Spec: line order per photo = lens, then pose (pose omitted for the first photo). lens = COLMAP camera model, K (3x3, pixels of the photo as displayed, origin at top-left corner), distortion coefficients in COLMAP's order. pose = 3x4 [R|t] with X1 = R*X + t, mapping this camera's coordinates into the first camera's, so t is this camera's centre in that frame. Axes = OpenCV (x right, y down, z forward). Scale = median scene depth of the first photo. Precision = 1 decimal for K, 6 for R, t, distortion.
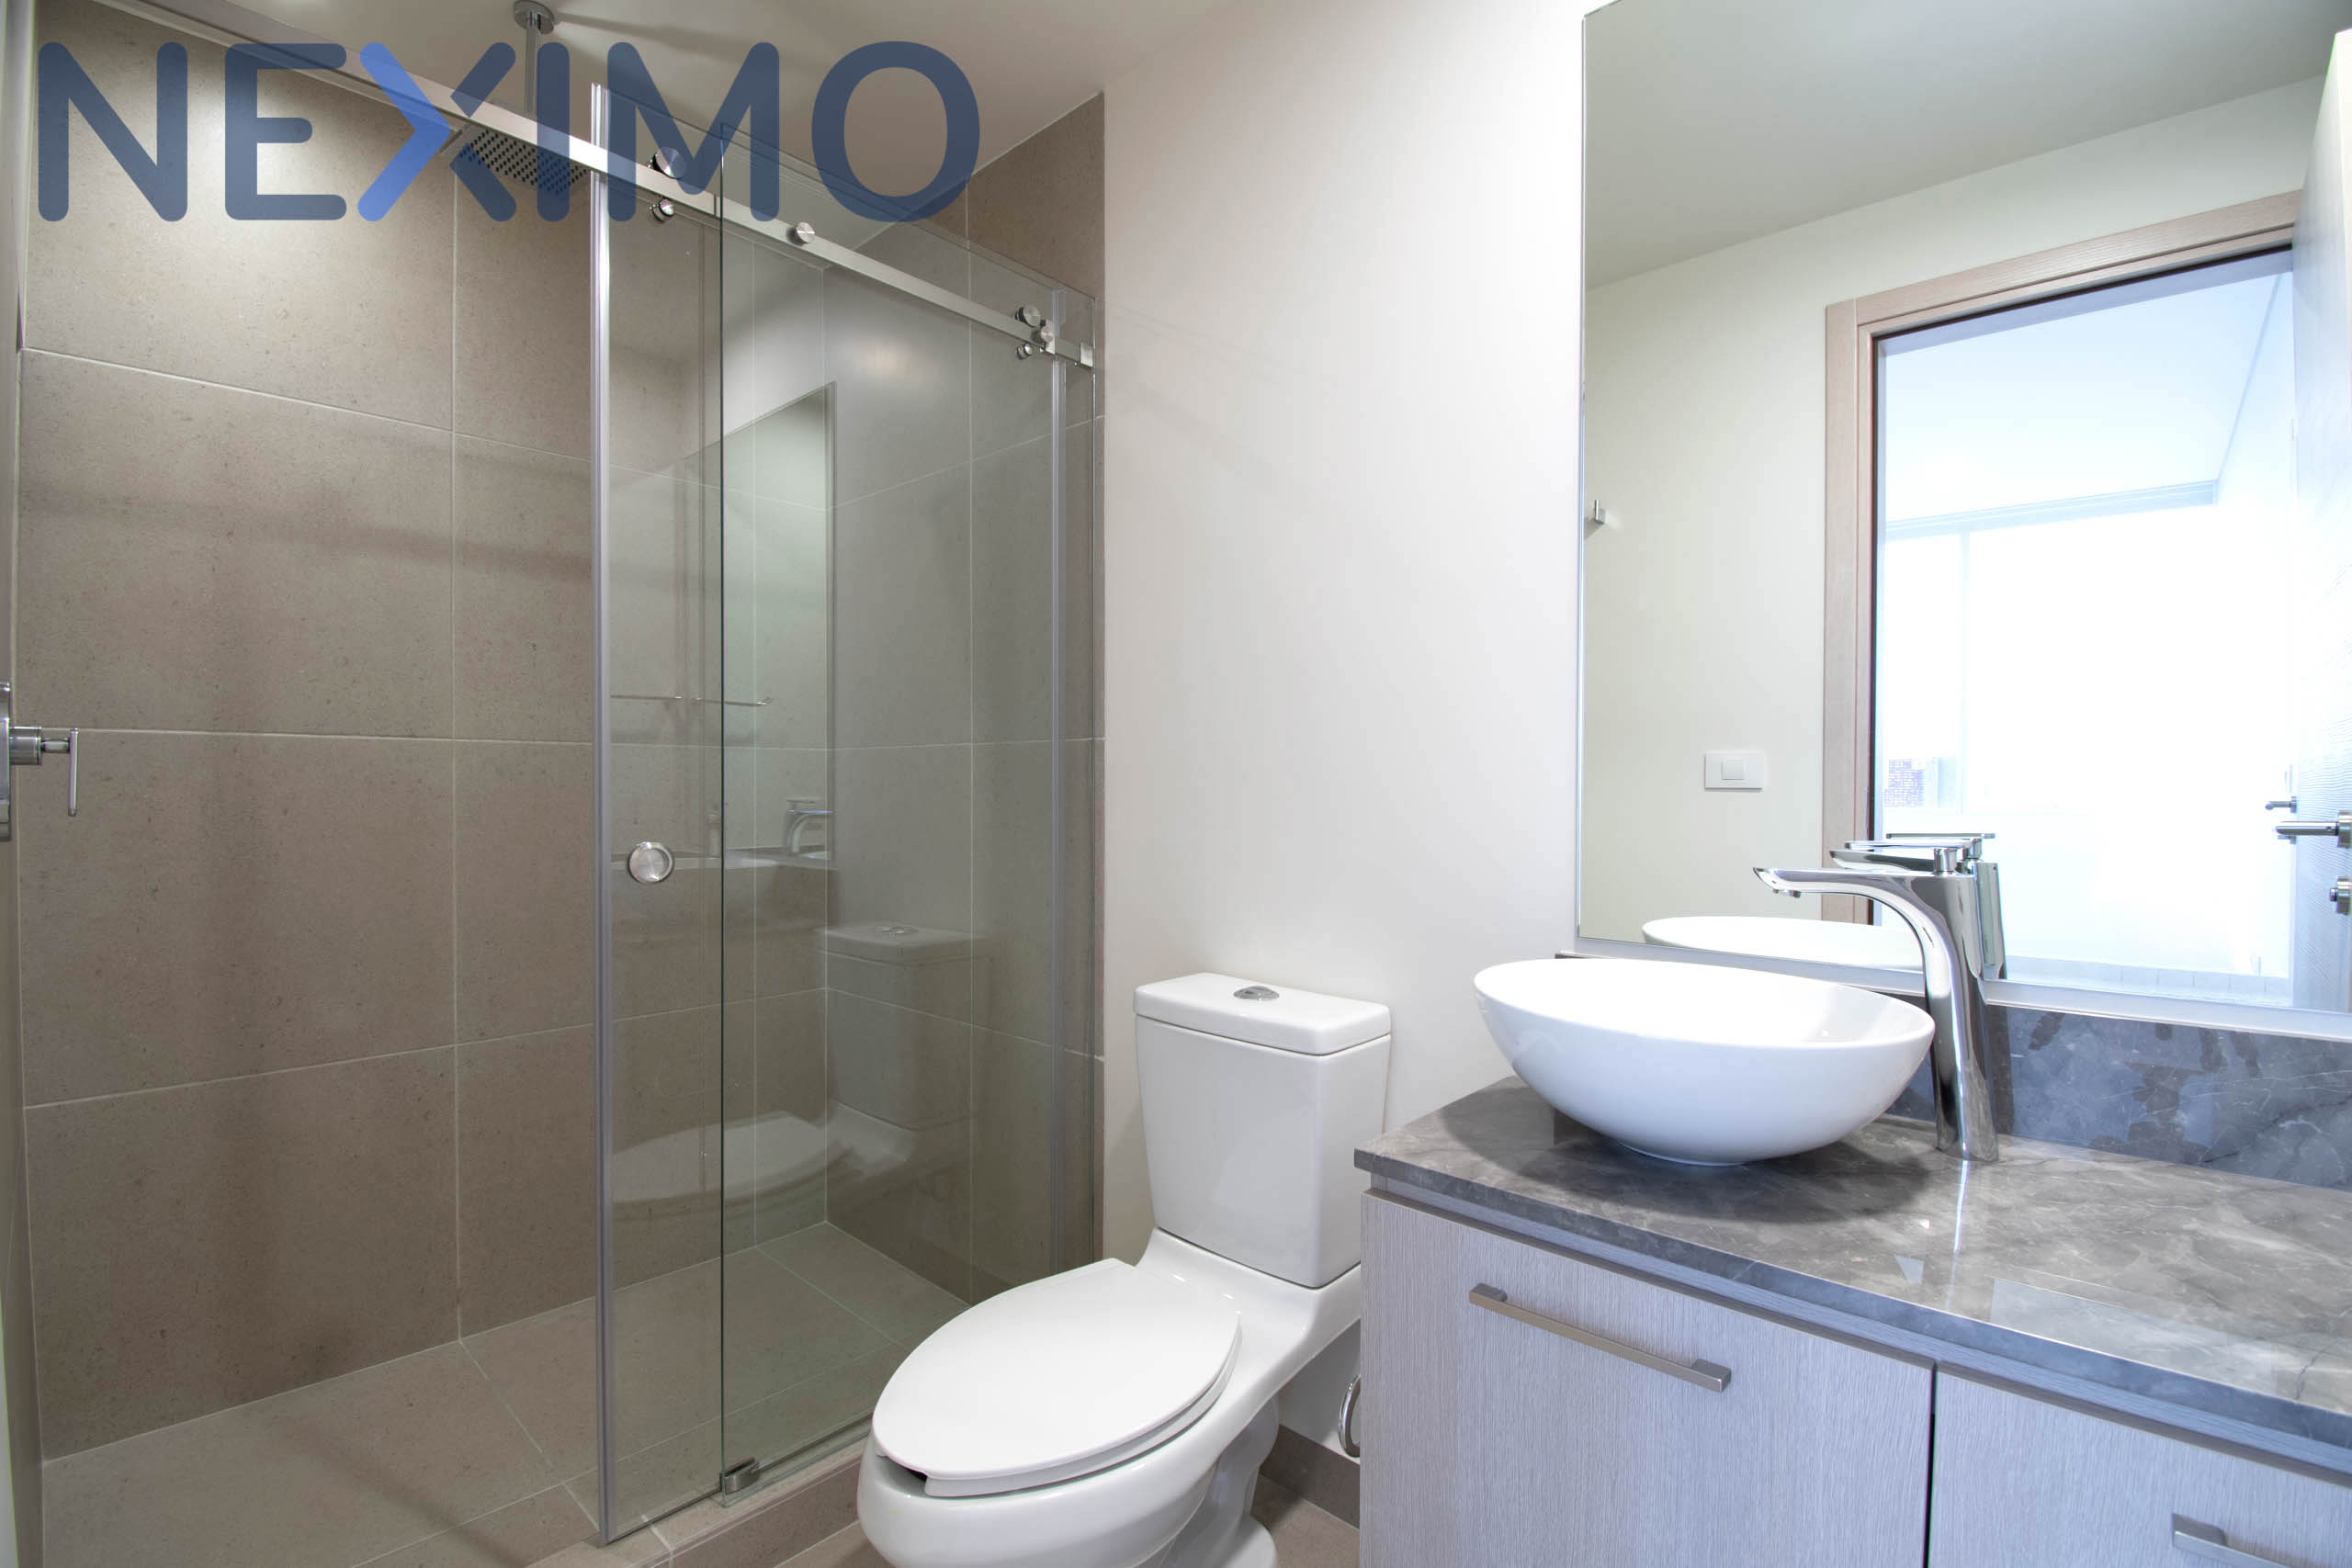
lens RADIAL K [[1046.3, 0, 1163.3], [0, 1046.3, 787.9], [0, 0, 1]] dist [0.000142, 0.000083]
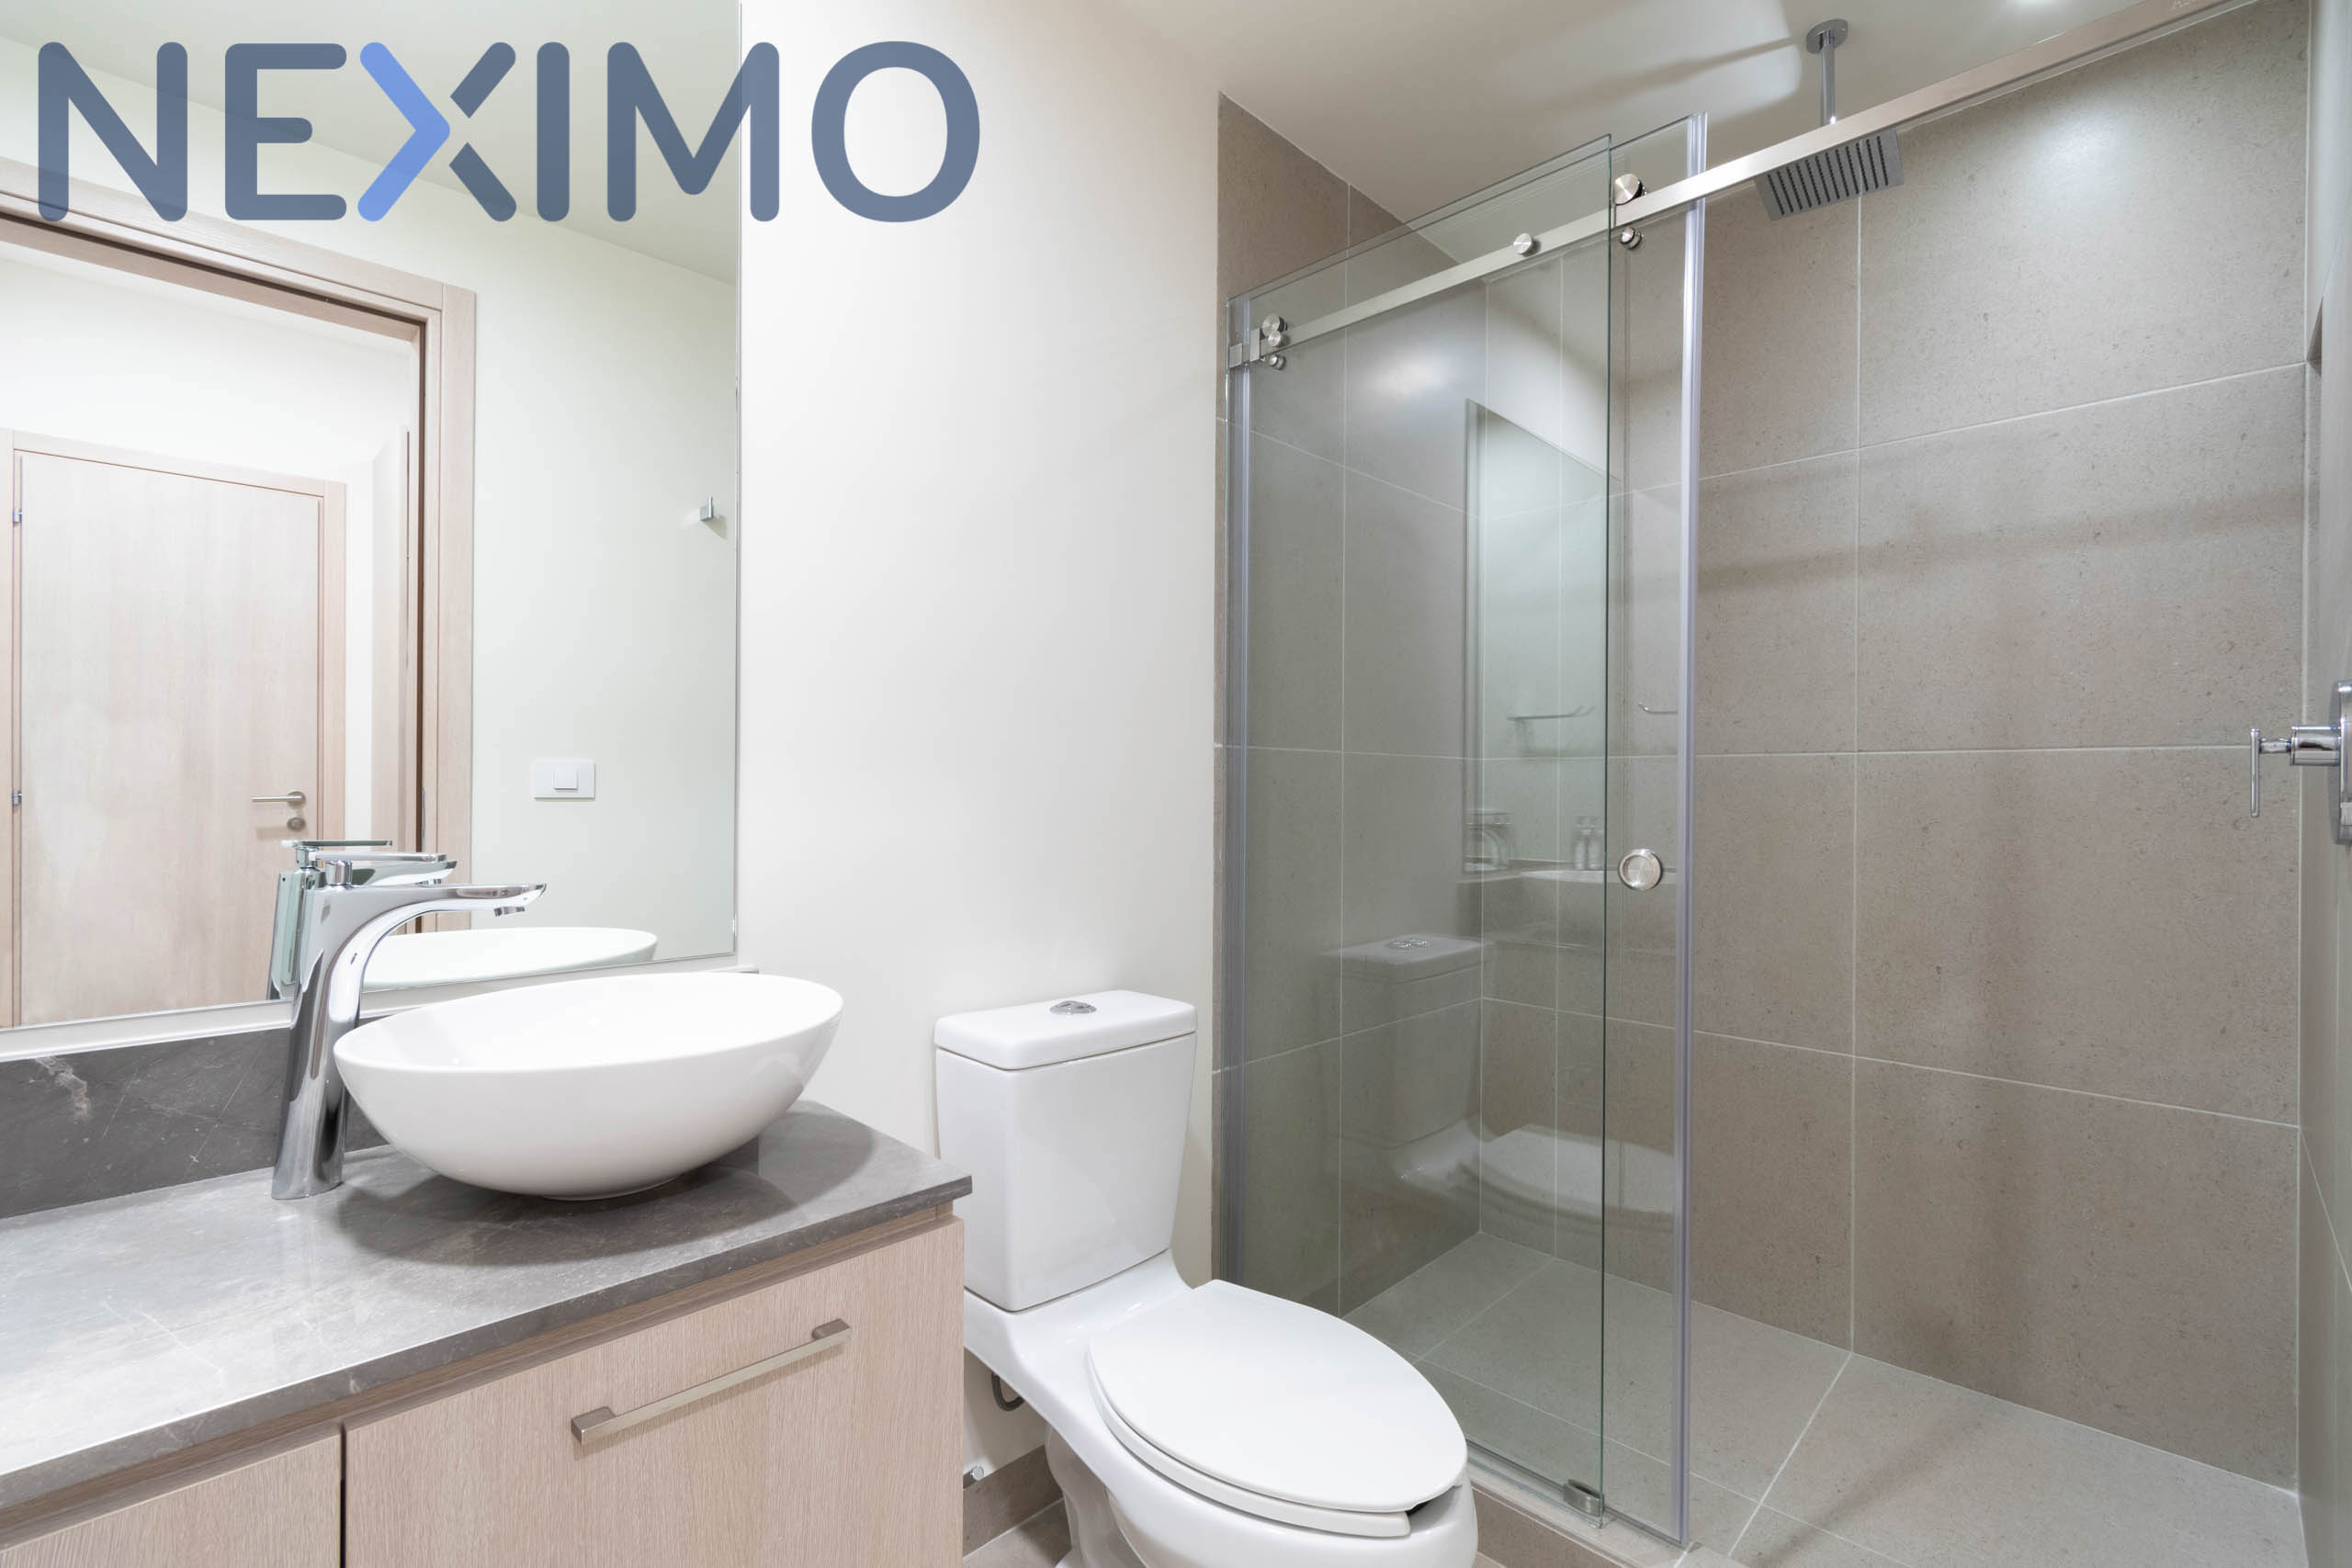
lens RADIAL K [[1046.3, 0, 1163.3], [0, 1046.3, 787.9], [0, 0, 1]] dist [0.000142, 0.000083]
pose [[-0.036116, 0.000059, -0.999348, 0.615704], [-0.005279, 0.999986, 0.000250, -0.005293], [0.999334, 0.005285, -0.036116, 0.658279]]
